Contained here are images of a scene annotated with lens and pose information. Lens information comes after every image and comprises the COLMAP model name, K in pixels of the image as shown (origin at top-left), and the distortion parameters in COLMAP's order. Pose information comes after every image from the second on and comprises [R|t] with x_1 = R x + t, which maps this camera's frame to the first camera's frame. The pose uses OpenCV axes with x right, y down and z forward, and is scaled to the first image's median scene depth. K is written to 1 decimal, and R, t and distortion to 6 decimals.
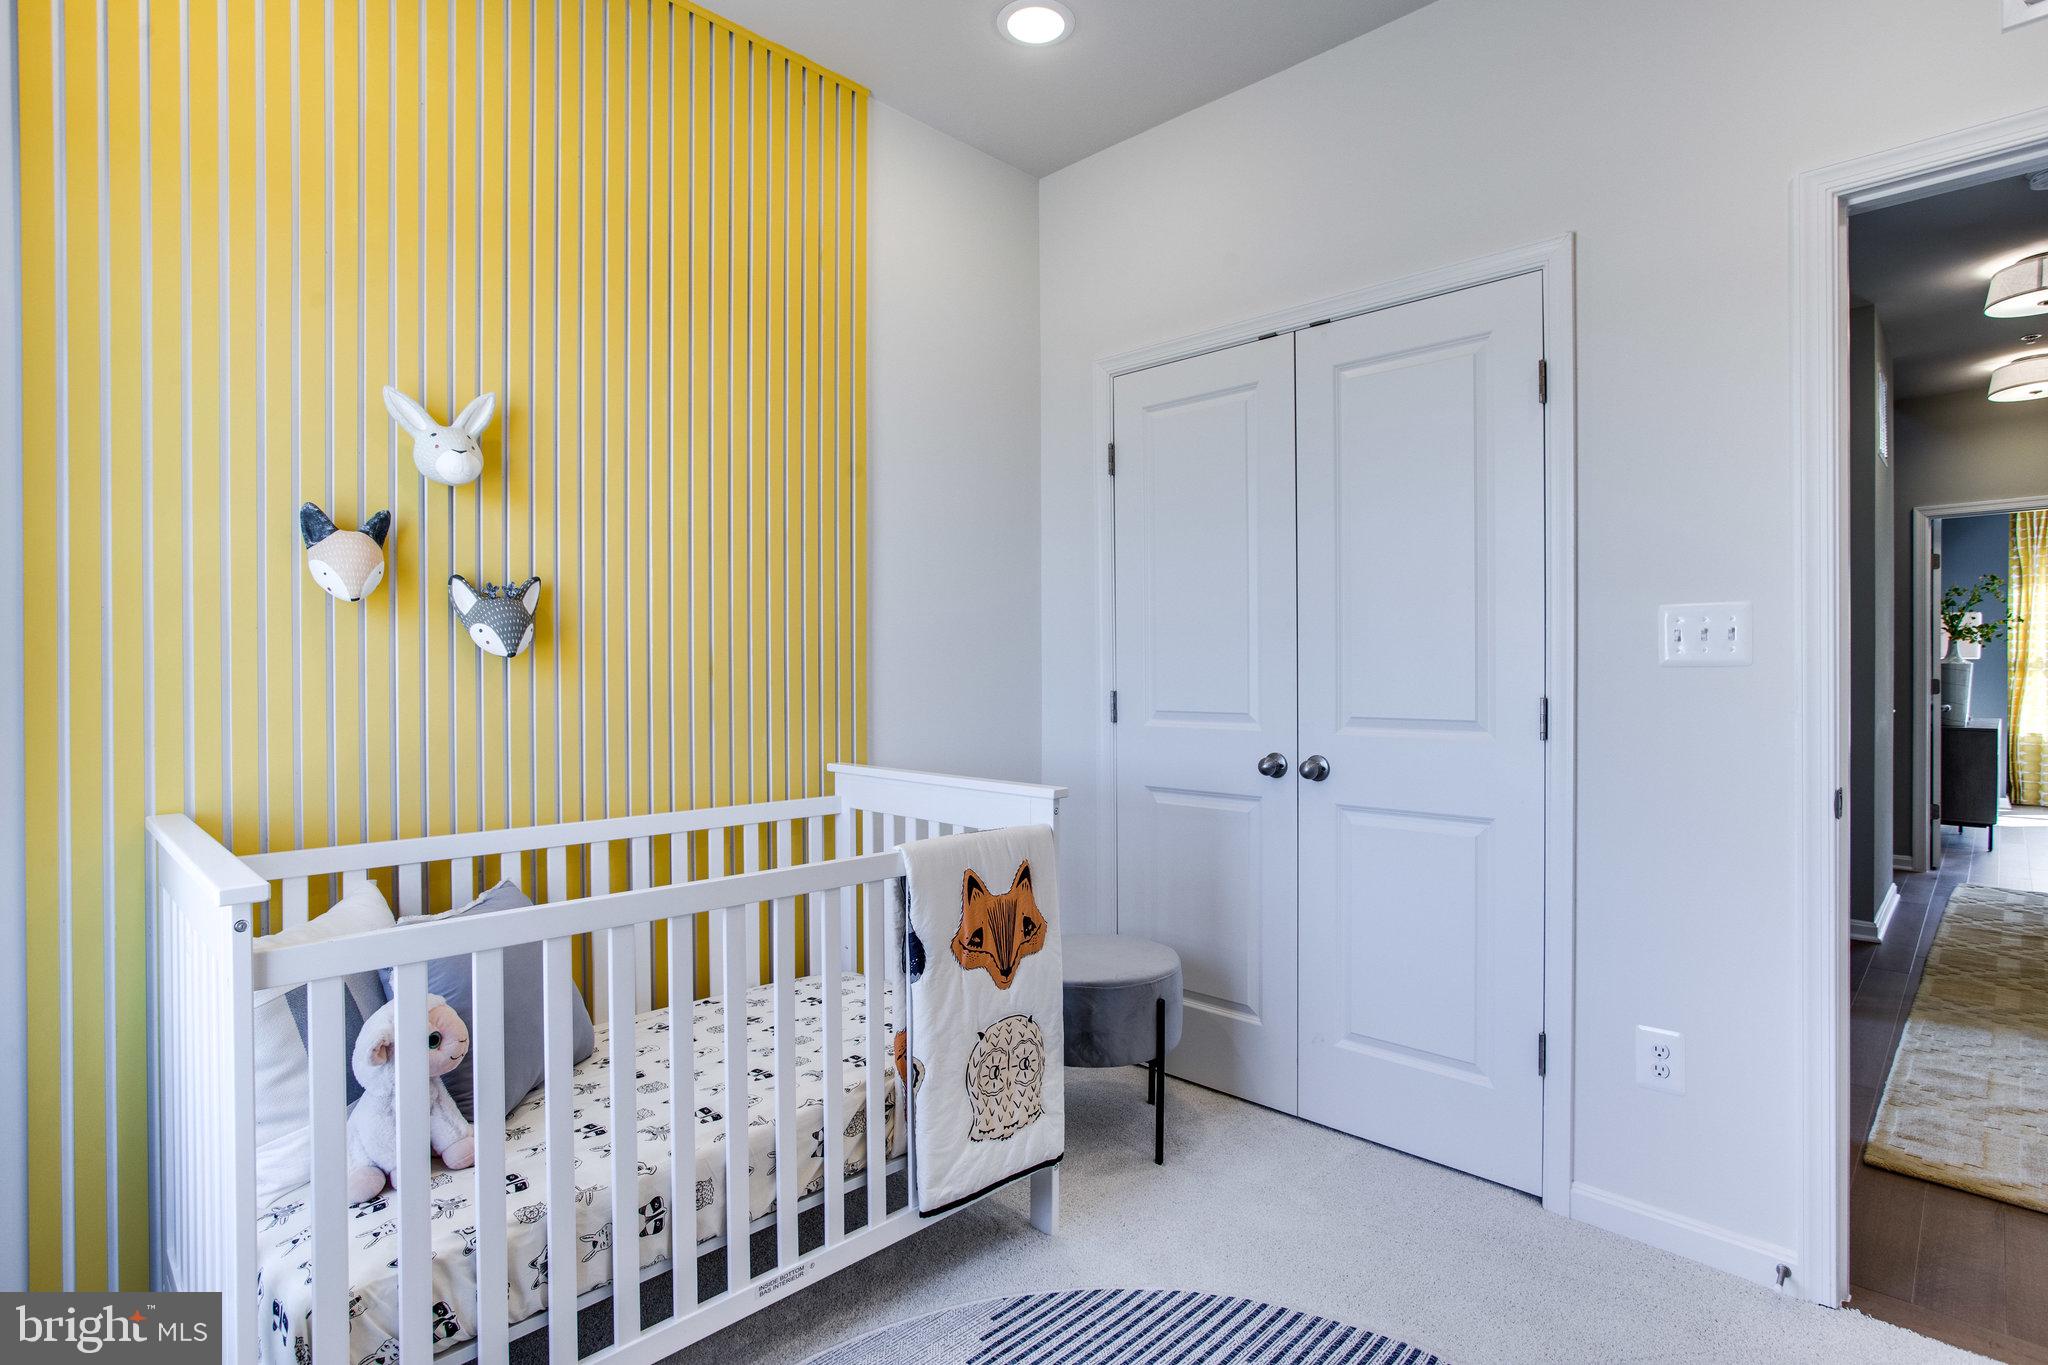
lens RADIAL K [[1008.8, 0, 1020.4], [0, 1008.8, 670.3], [0, 0, 1]] dist [-0.028764, 0.001306]
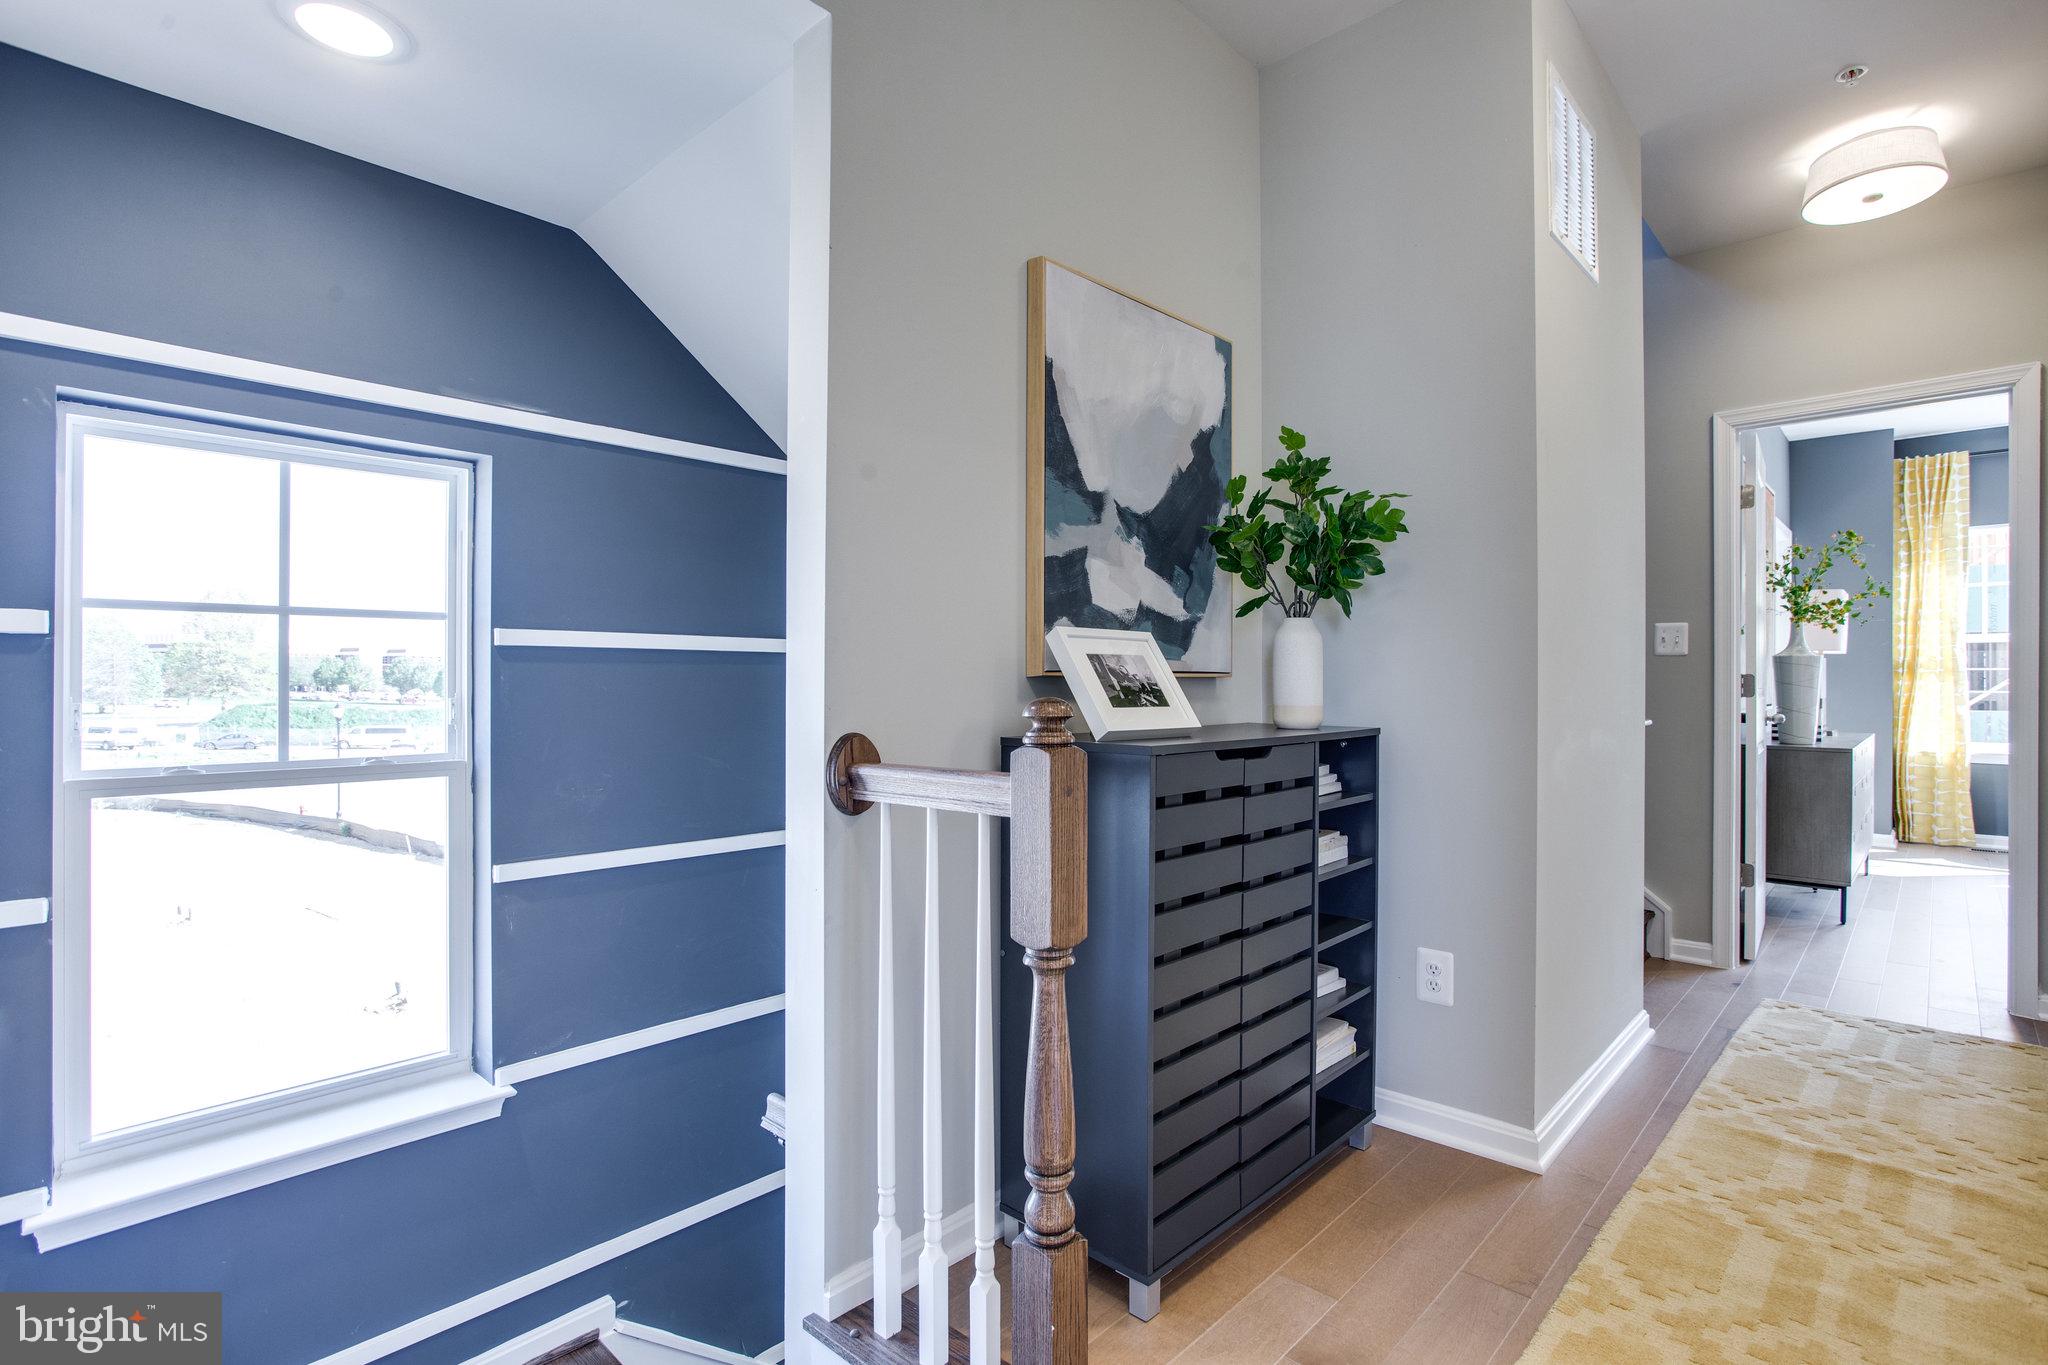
lens RADIAL K [[1008.8, 0, 1029.9], [0, 1008.8, 679.0], [0, 0, 1]] dist [-0.028764, 0.001306]
pose [[0.999117, 0.002793, 0.041919, 0.280928], [-0.002582, 0.999984, -0.005089, 0.011377], [-0.041932, 0.004976, 0.999108, 0.237047]]
